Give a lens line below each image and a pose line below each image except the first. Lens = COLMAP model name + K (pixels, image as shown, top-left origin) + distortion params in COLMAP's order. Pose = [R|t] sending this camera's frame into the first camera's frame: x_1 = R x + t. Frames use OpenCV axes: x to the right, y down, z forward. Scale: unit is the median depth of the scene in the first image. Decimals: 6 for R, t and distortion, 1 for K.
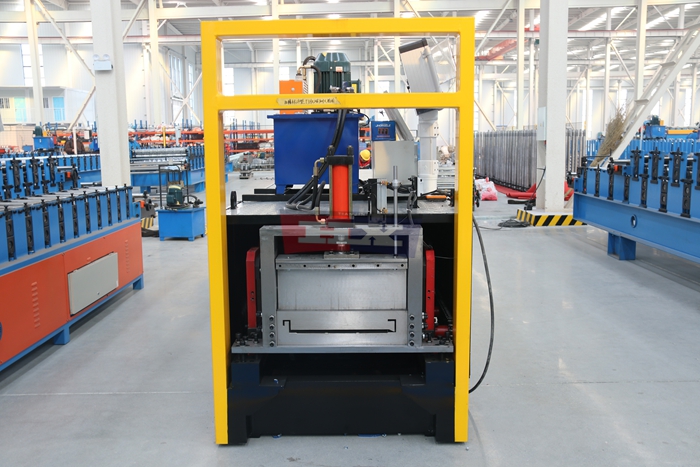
lens RADIAL K [[687.9, 0, 350.0], [0, 687.9, 233.5], [0, 0, 1]] dist [-0.048344, 0.010421]
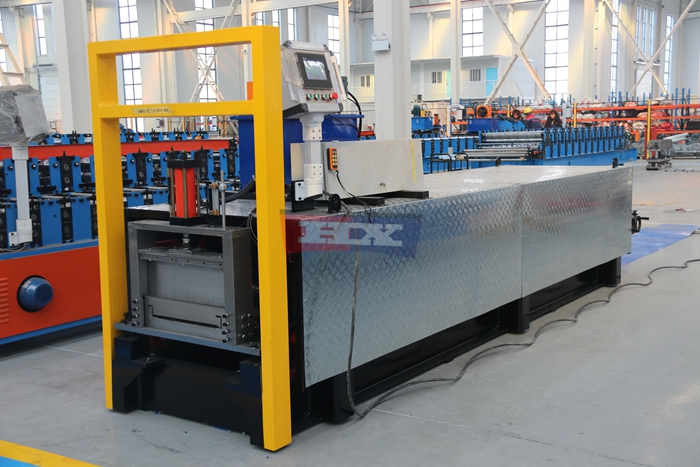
lens RADIAL K [[861.5, 0, 350.0], [0, 861.5, 233.5], [0, 0, 1]] dist [0.087614, 0.018039]
pose [[0.822905, 0.070937, -0.563734, 0.287690], [-0.071065, 0.997235, 0.021750, -0.013080], [0.563718, 0.022164, 0.825670, 0.007039]]
